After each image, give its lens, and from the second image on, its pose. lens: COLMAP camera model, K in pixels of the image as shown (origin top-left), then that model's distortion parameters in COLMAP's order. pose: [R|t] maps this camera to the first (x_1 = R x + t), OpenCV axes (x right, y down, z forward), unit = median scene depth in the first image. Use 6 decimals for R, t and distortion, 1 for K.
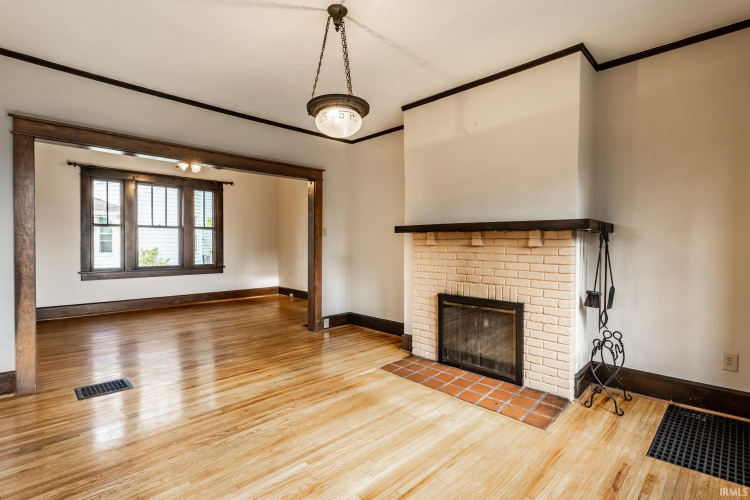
lens RADIAL K [[366.3, 0, 390.2], [0, 366.3, 244.9], [0, 0, 1]] dist [-0.001504, 0.000041]
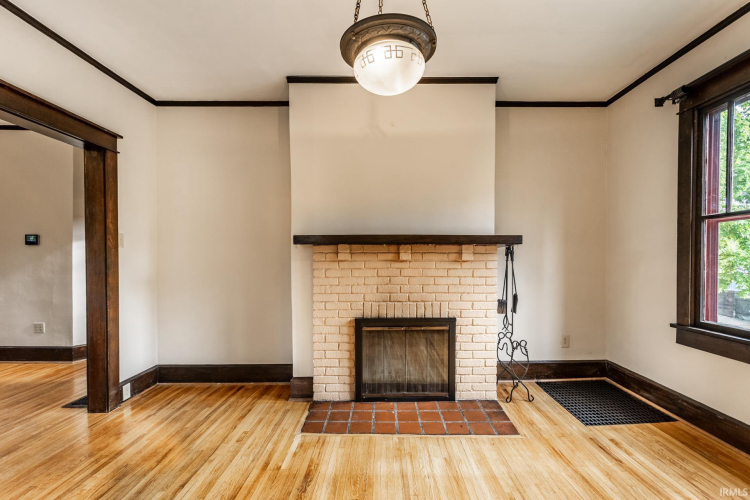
lens RADIAL K [[366.3, 0, 390.9], [0, 366.3, 261.2], [0, 0, 1]] dist [-0.001504, 0.000041]
pose [[0.704194, -0.011814, 0.709910, -0.416911], [0.008396, 0.999930, 0.008312, -0.003426], [-0.709958, 0.000107, 0.704244, 0.376748]]
